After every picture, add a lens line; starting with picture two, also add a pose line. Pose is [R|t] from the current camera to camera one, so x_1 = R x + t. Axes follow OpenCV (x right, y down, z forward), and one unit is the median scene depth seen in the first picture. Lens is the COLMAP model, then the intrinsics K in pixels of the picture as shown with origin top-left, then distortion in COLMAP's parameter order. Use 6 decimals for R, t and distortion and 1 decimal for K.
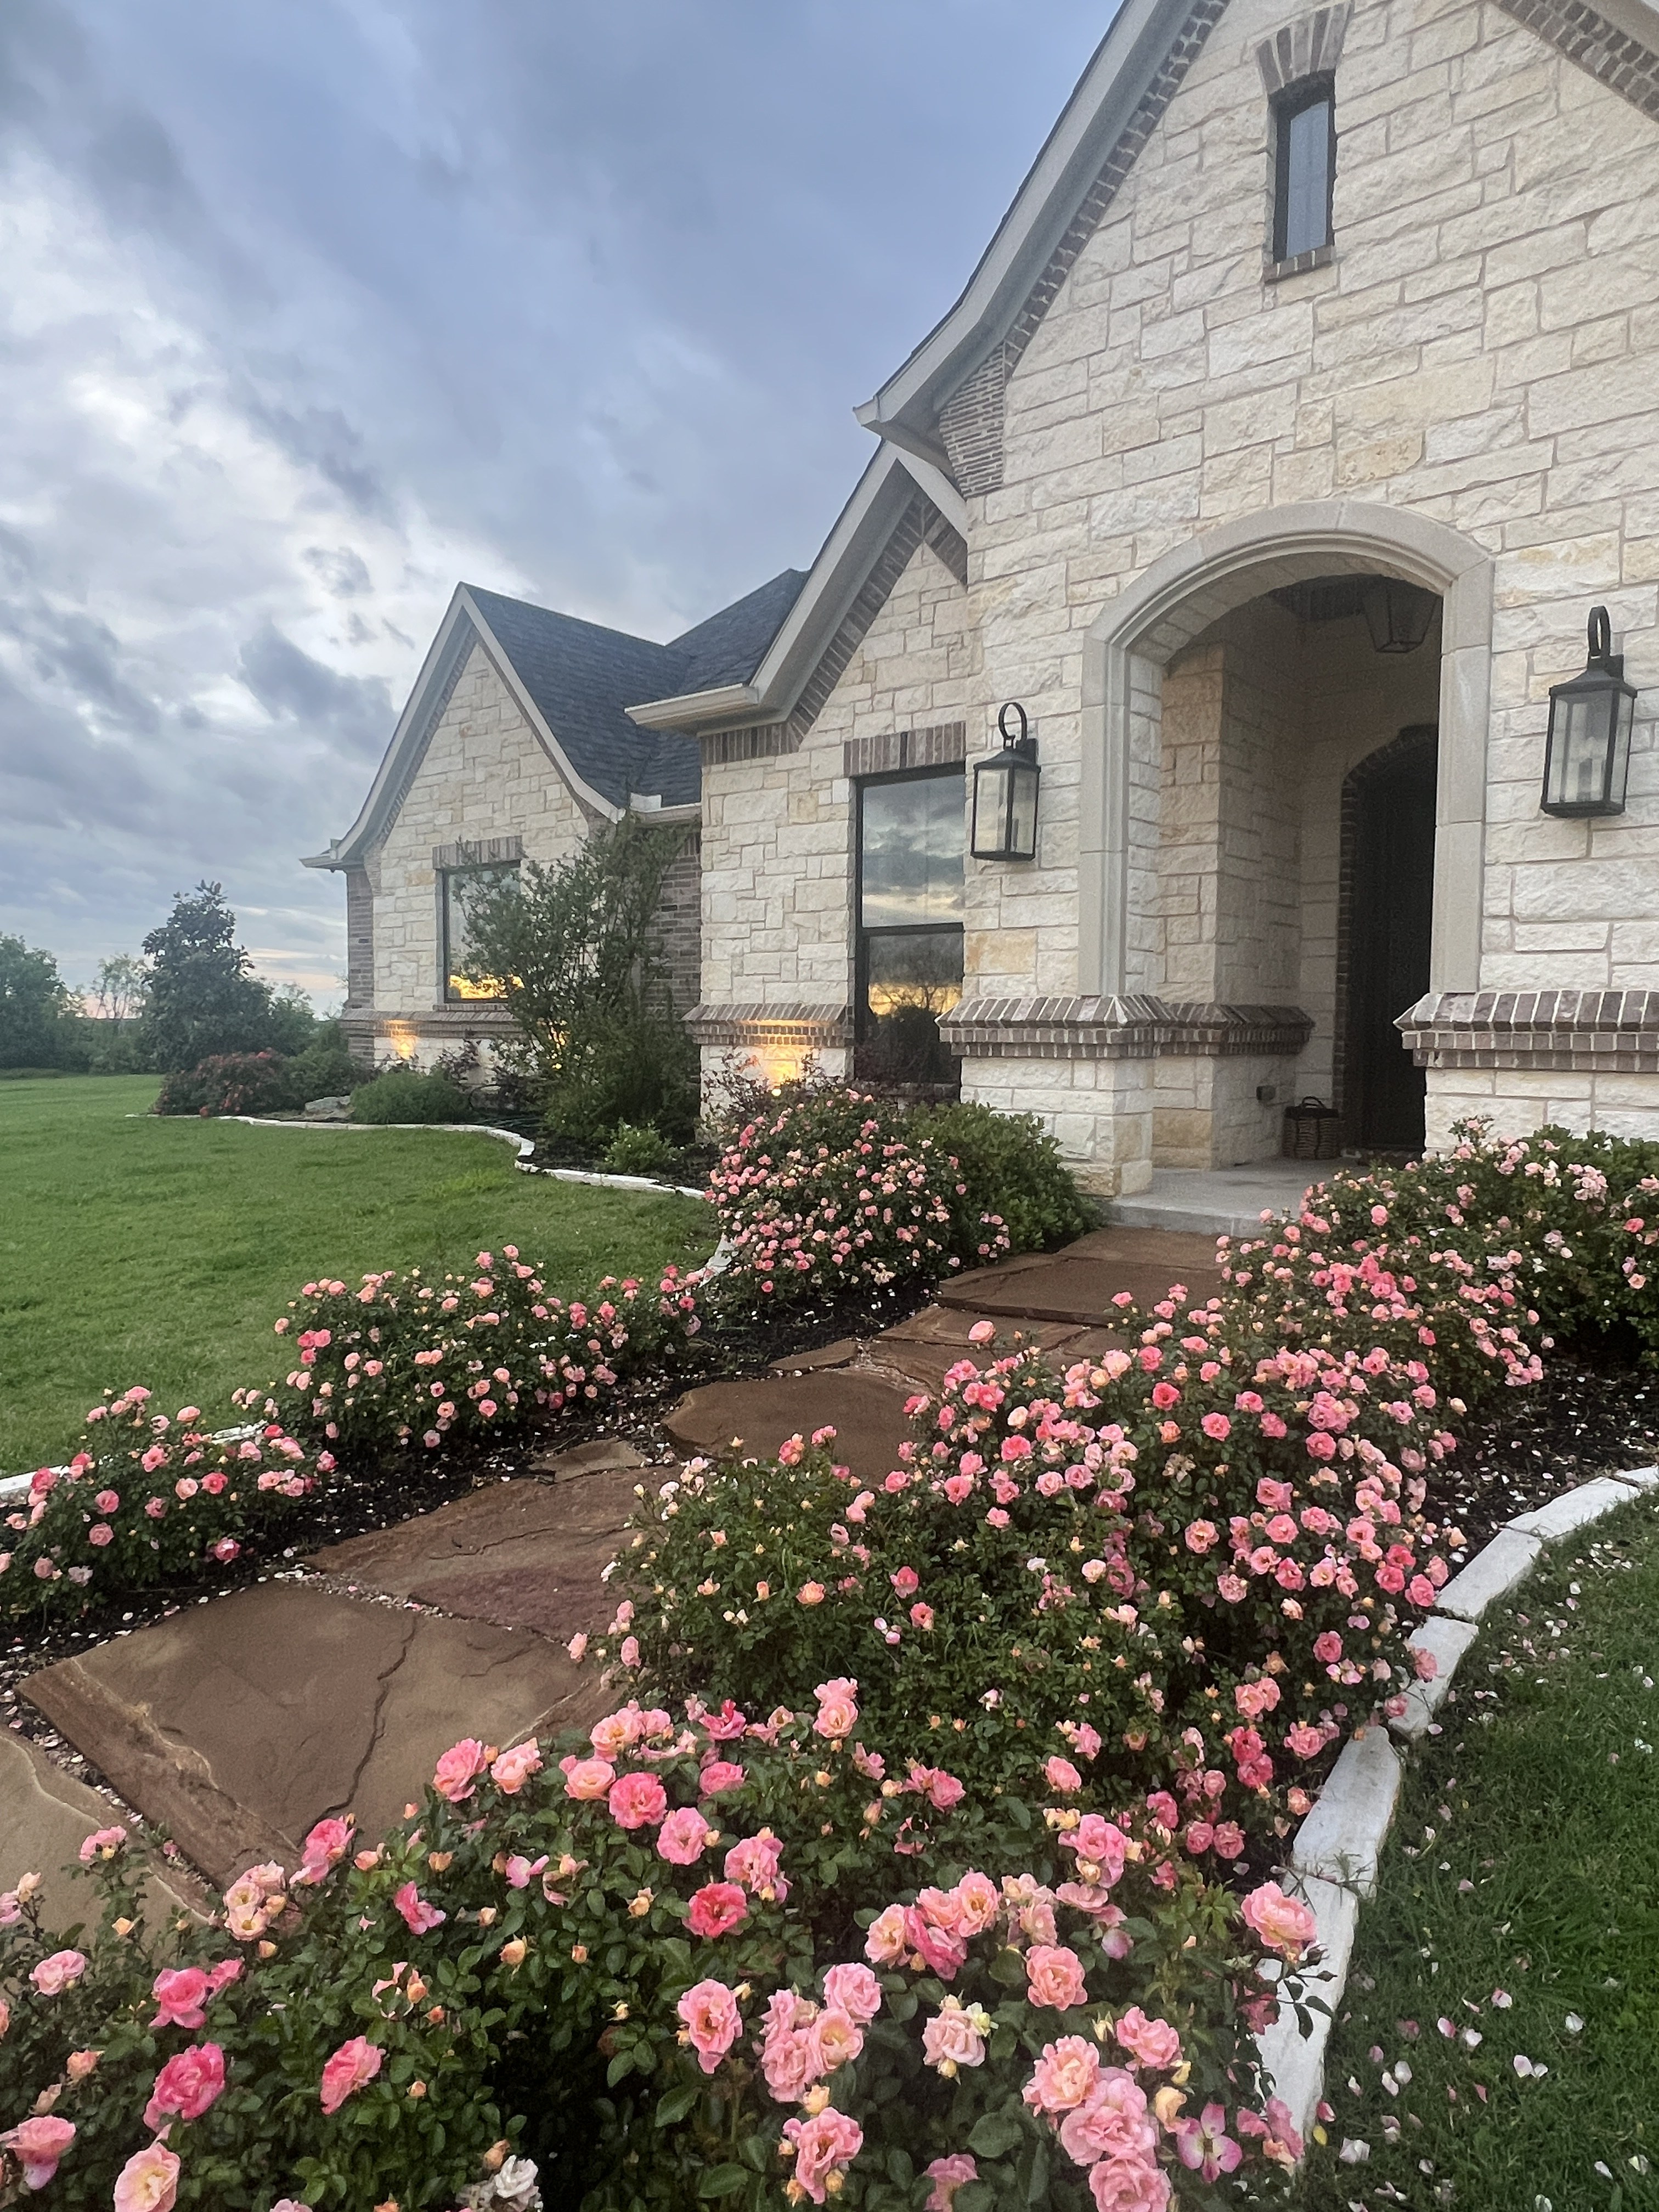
lens RADIAL K [[1404.3, 0, 822.8], [0, 1404.3, 1110.3], [0, 0, 1]] dist [-0.001510, -0.001846]
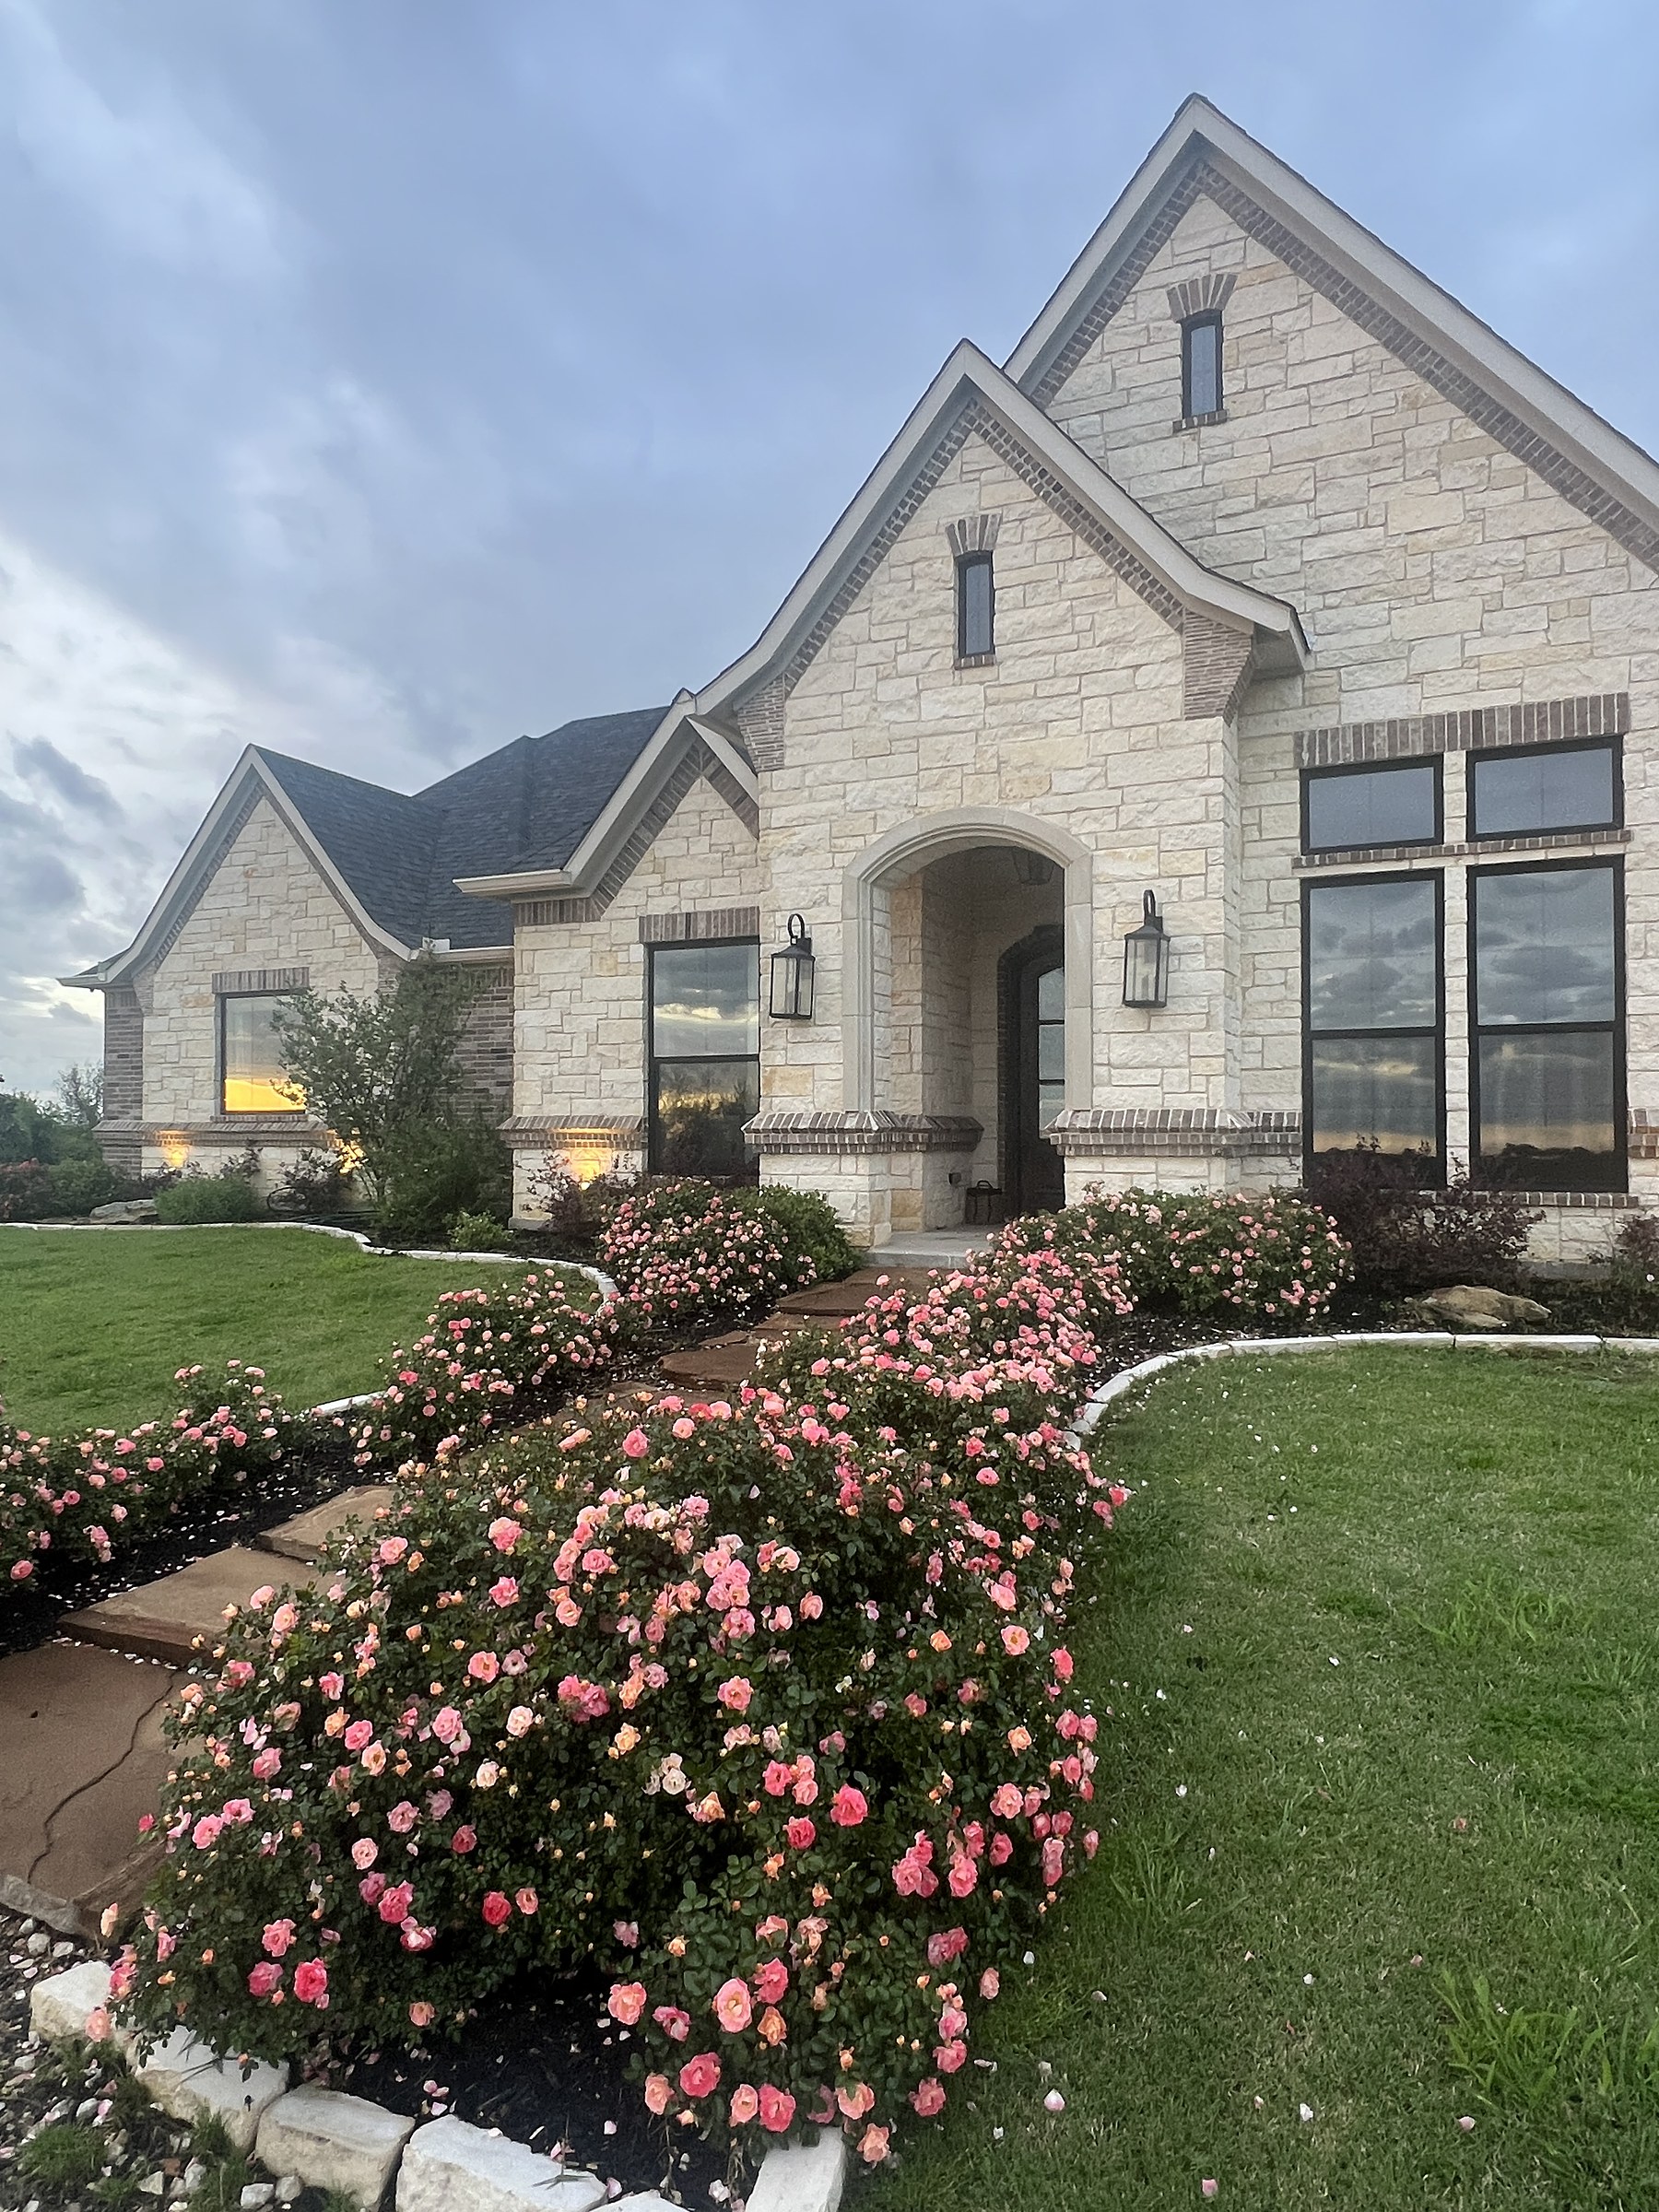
lens RADIAL K [[1596.2, 0, 829.6], [0, 1596.2, 1107.0], [0, 0, 1]] dist [-0.000090, -0.007801]
pose [[0.961003, -0.003964, 0.276511, -0.303478], [0.024496, 0.997187, -0.070838, 0.033293], [-0.275452, 0.074849, 0.958397, -0.620751]]
